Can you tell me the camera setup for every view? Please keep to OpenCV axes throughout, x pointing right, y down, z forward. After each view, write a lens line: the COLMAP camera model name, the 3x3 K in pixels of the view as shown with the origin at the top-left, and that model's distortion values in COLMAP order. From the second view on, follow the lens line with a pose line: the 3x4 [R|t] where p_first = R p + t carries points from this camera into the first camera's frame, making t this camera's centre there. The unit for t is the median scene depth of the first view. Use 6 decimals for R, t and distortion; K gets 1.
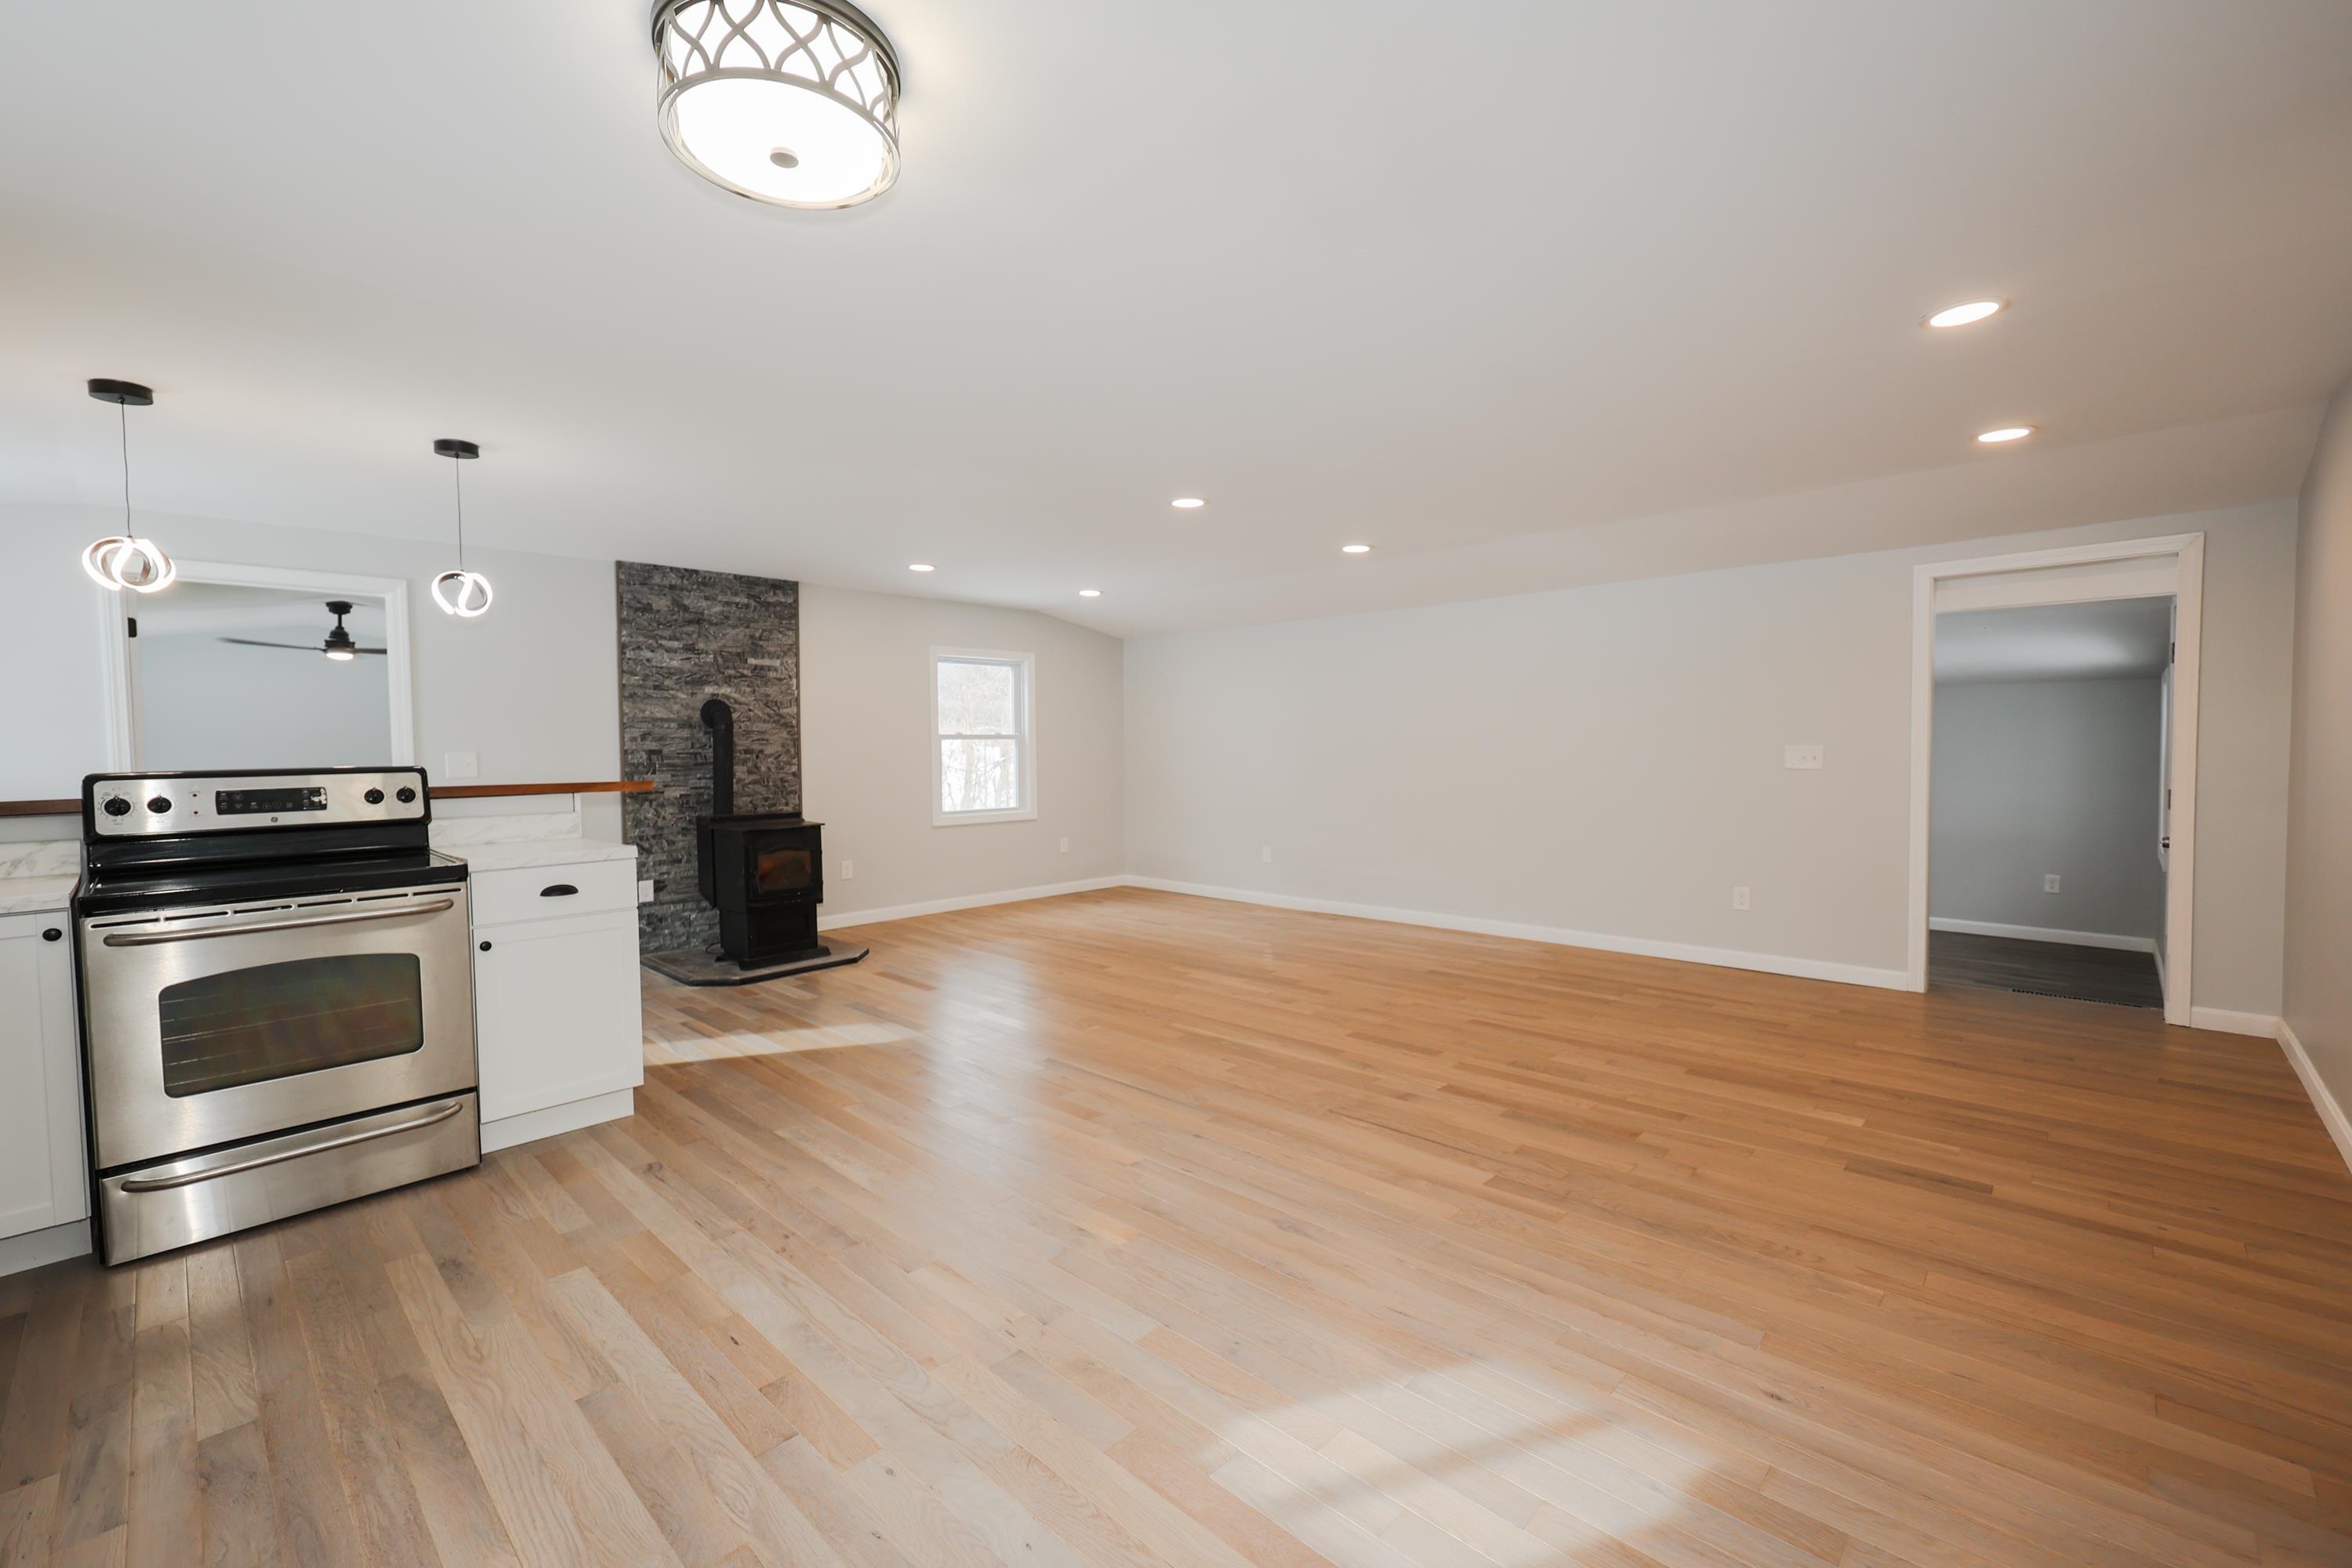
lens RADIAL K [[944.5, 0, 1176.0], [0, 944.5, 784.0], [0, 0, 1]] dist [0.000379, 0.000237]
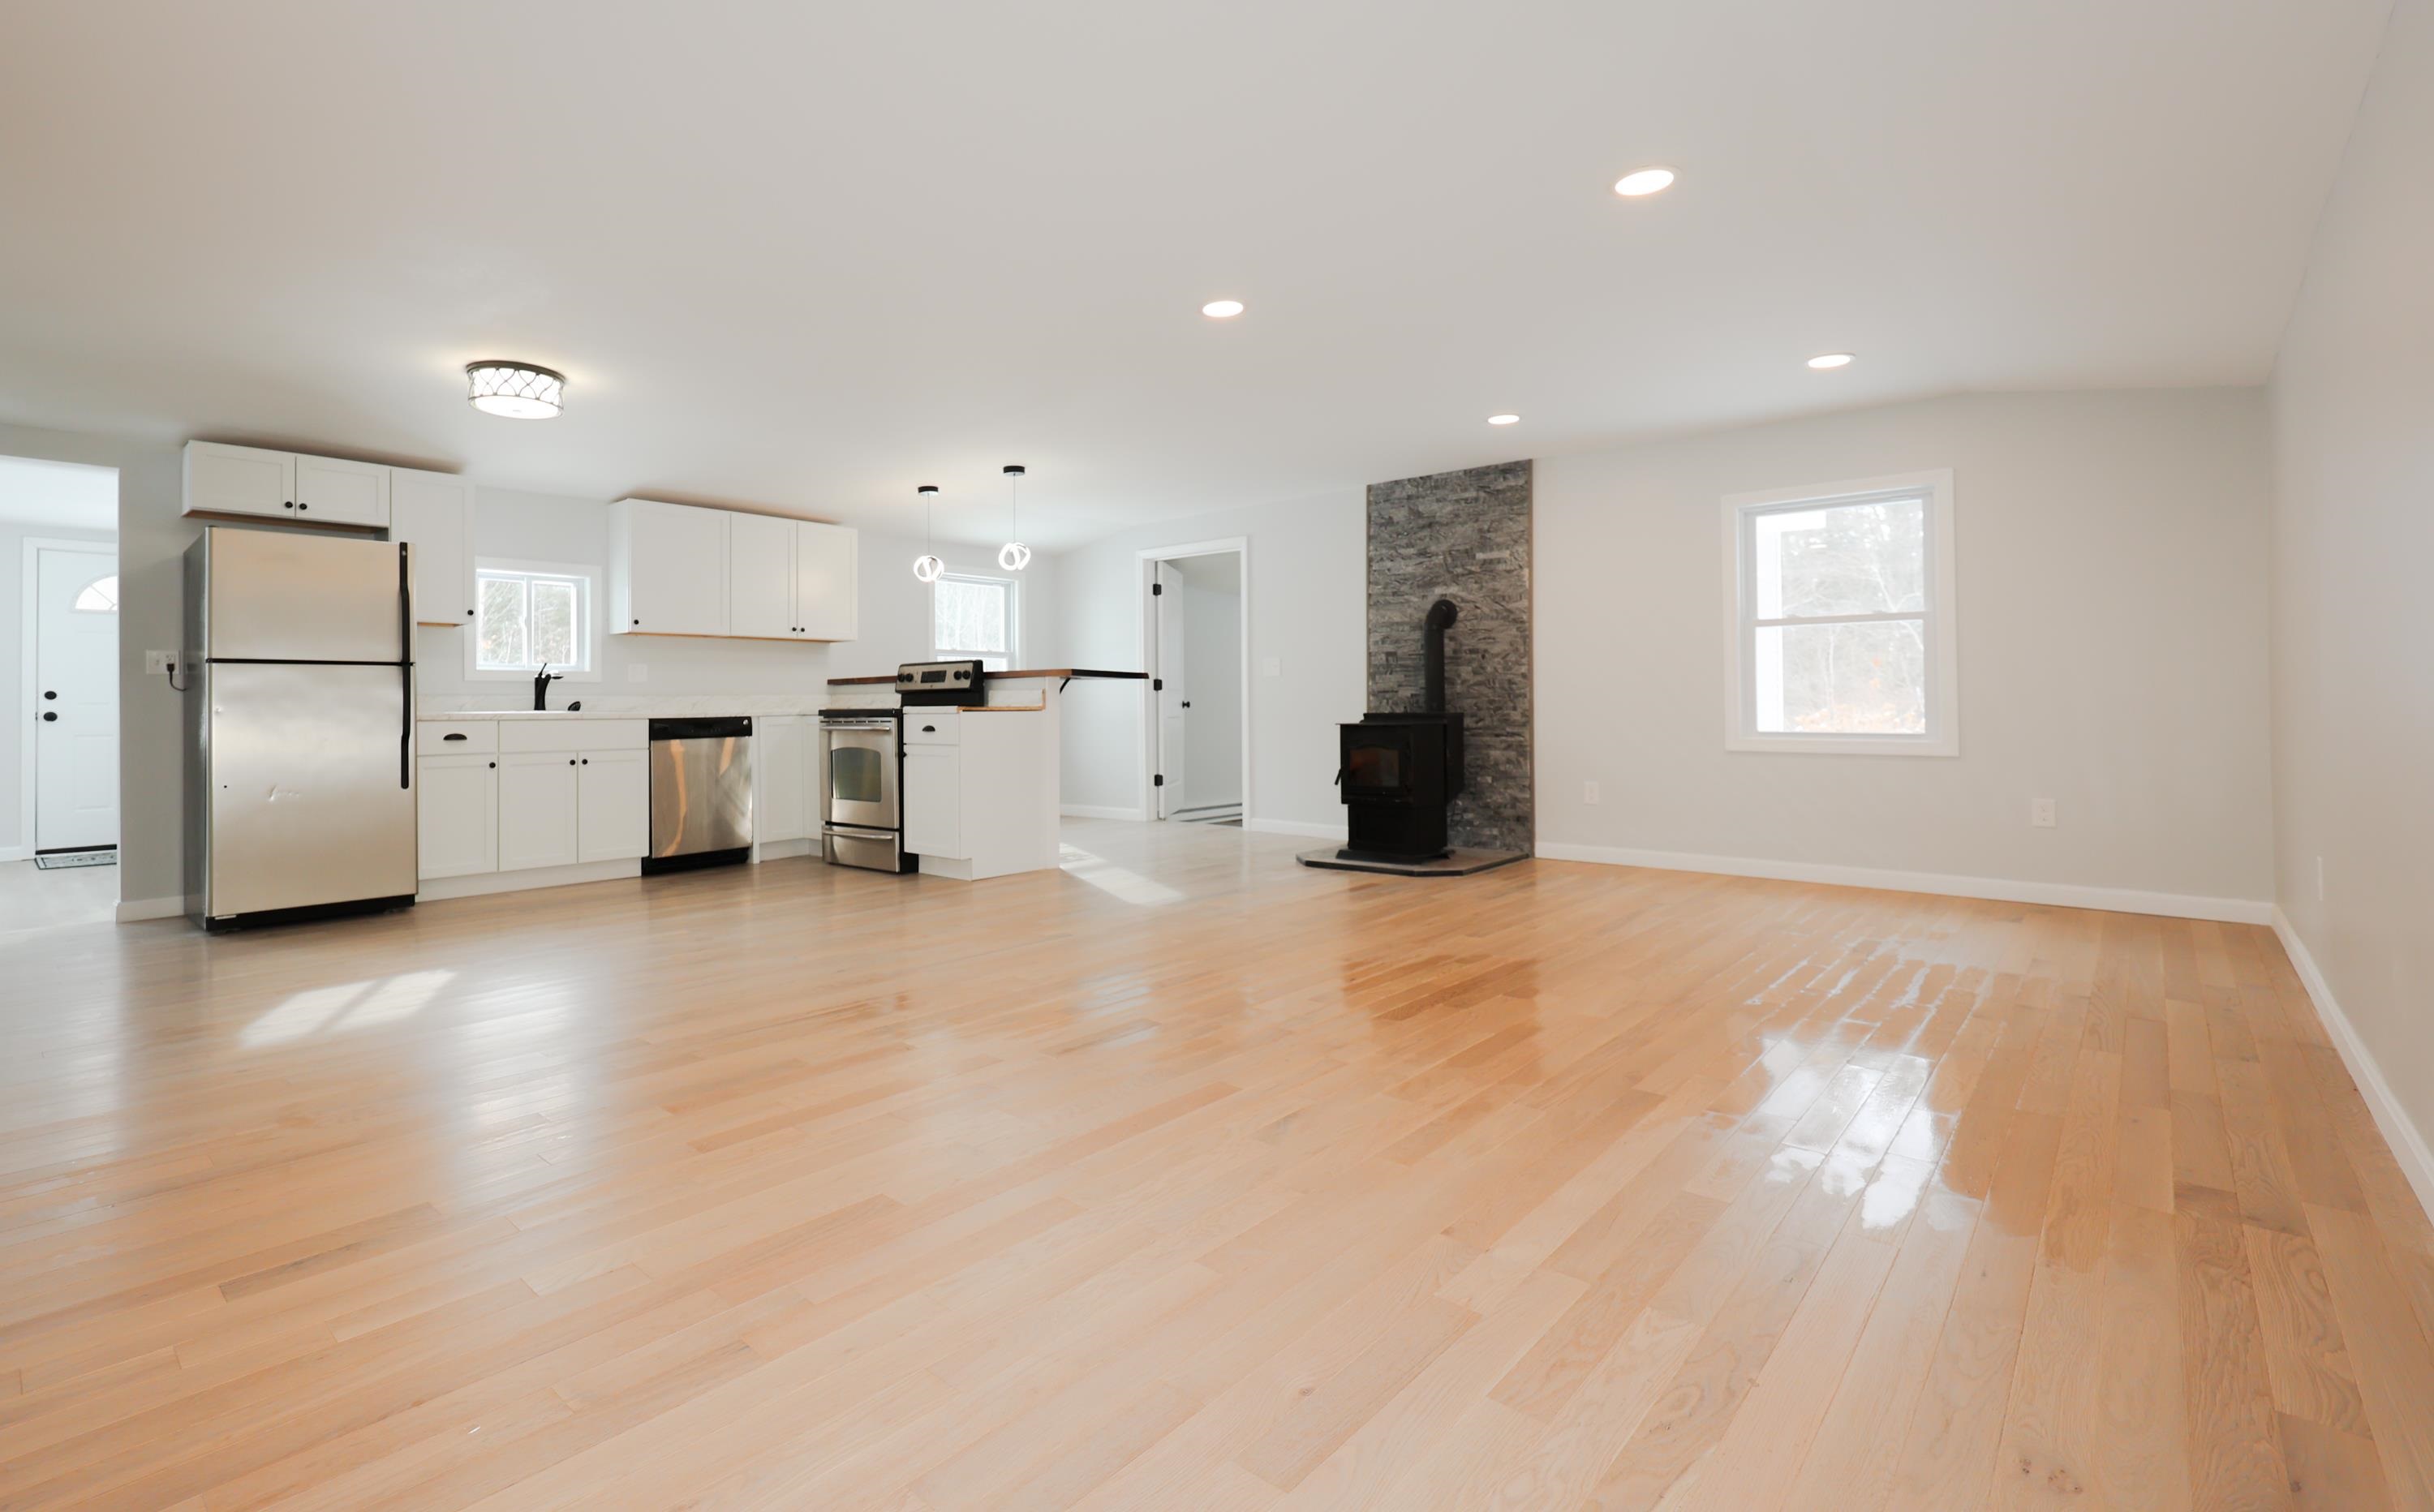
lens RADIAL K [[1150.9, 0, 1204.4], [0, 1150.9, 689.2], [0, 0, 1]] dist [0.001552, 0.000720]
pose [[0.044270, -0.004025, -0.999011, 0.707955], [-0.030998, 0.999505, -0.005401, 0.019016], [0.998539, 0.031206, 0.044124, 0.689514]]
